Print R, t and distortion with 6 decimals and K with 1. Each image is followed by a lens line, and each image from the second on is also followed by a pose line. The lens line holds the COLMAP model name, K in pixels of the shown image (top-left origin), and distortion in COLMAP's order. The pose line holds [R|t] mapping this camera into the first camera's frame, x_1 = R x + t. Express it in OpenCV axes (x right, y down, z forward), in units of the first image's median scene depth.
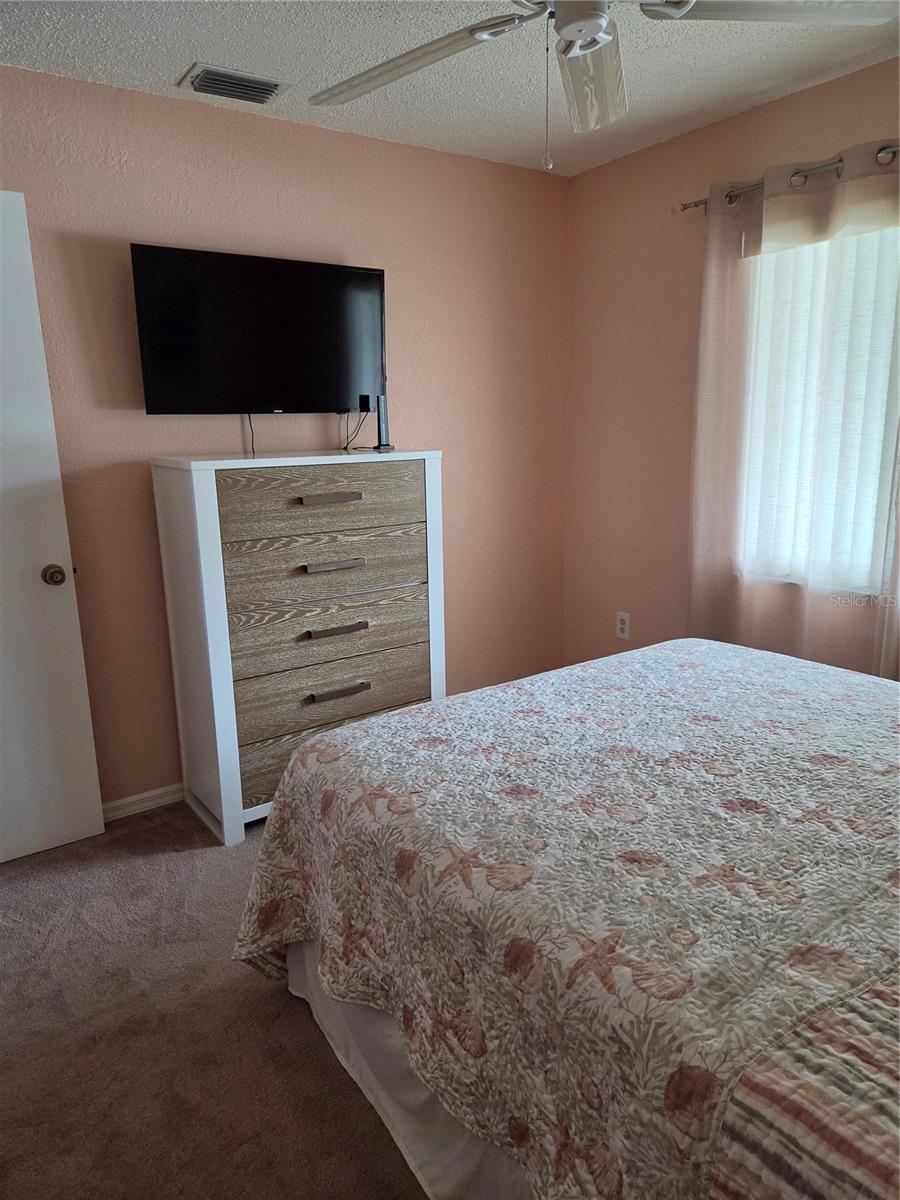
lens RADIAL K [[809.5, 0, 450.0], [0, 809.5, 600.0], [0, 0, 1]] dist [0.023810, -0.001381]
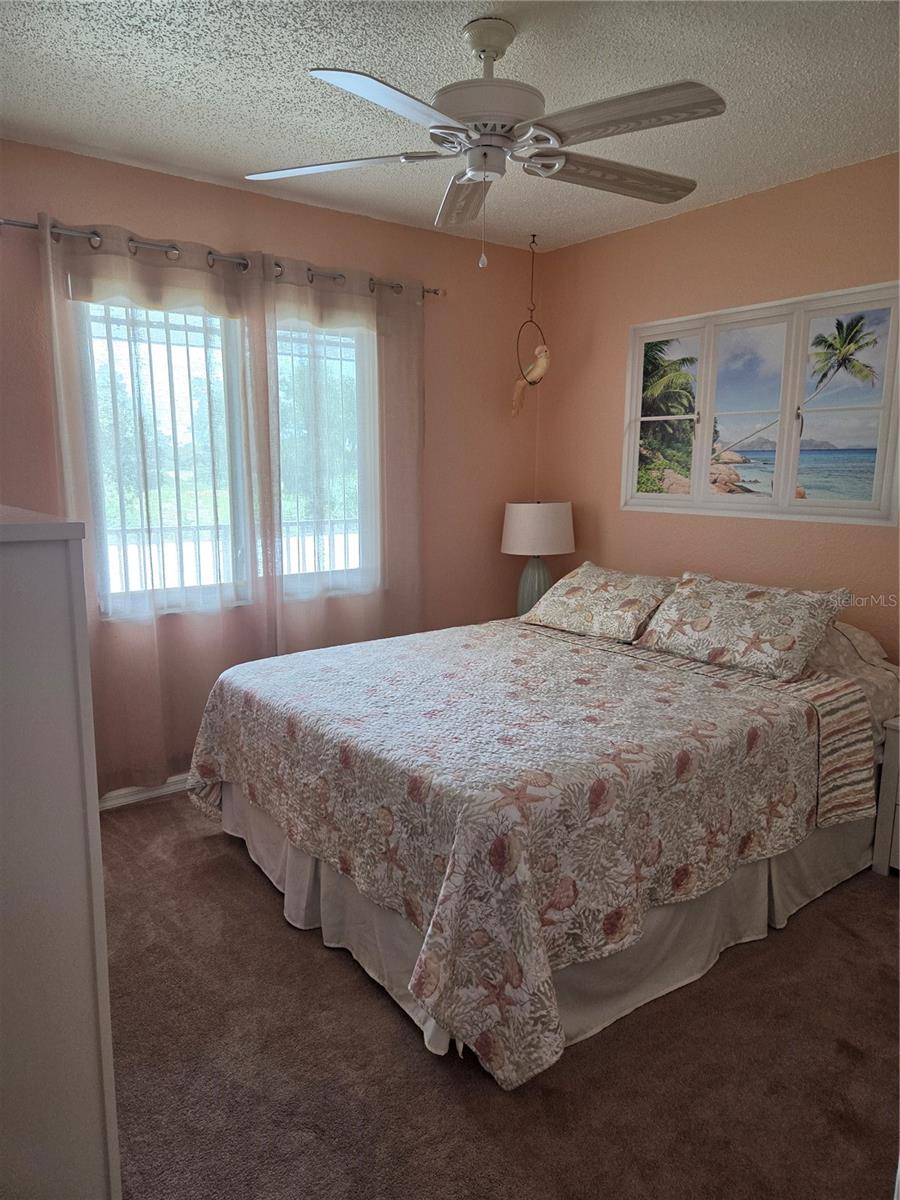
lens RADIAL K [[809.5, 0, 450.0], [0, 809.5, 600.0], [0, 0, 1]] dist [0.023810, -0.001381]
pose [[-0.031356, -0.148157, 0.988467, -1.129820], [0.221728, 0.963281, 0.151416, -0.205174], [-0.974604, 0.223919, 0.002646, 1.068464]]
